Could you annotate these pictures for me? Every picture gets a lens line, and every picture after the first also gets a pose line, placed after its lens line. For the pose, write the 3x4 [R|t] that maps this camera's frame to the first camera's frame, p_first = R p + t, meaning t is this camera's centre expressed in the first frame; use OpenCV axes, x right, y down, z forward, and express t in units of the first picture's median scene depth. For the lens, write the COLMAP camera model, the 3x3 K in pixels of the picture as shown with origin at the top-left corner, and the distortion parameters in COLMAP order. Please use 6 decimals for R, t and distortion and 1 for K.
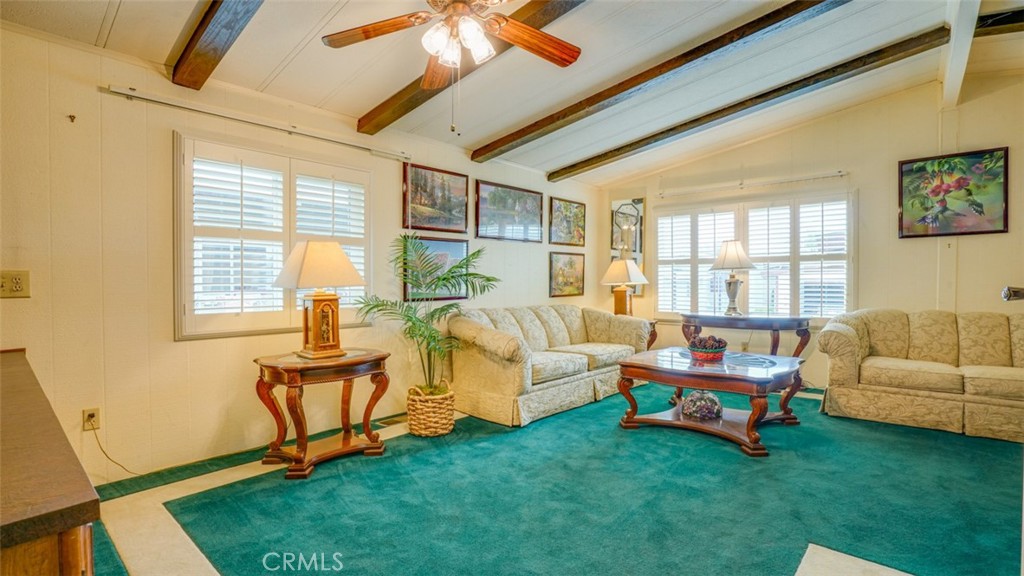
lens RADIAL K [[475.1, 0, 508.9], [0, 475.1, 289.6], [0, 0, 1]] dist [-0.057982, 0.019903]
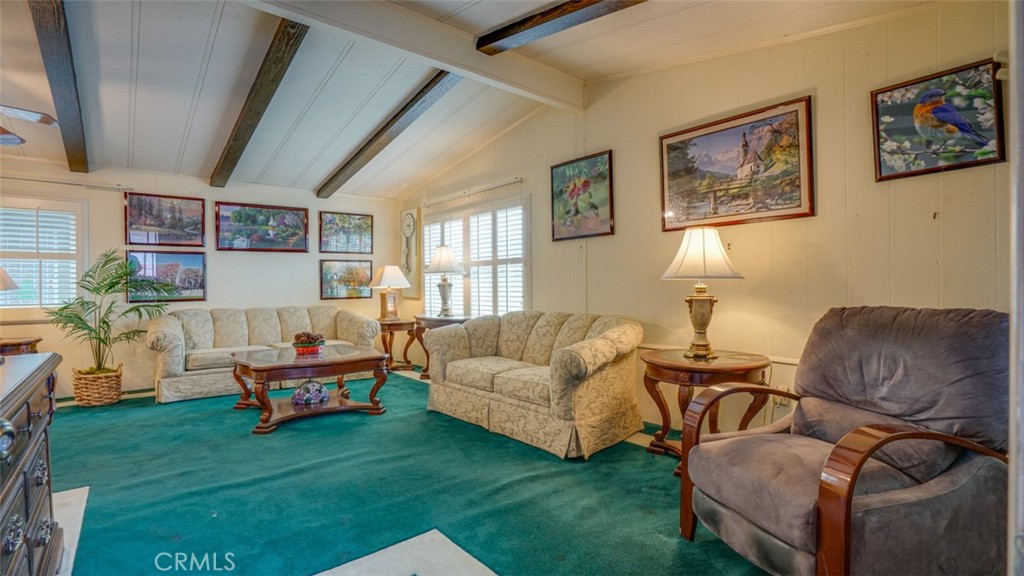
lens RADIAL K [[475.1, 0, 512.8], [0, 475.1, 283.9], [0, 0, 1]] dist [-0.057982, 0.019903]
pose [[0.987887, -0.005711, -0.155067, 0.878026], [0.002549, 0.999785, -0.020585, 0.003352], [0.155151, 0.019941, 0.987689, -0.045631]]
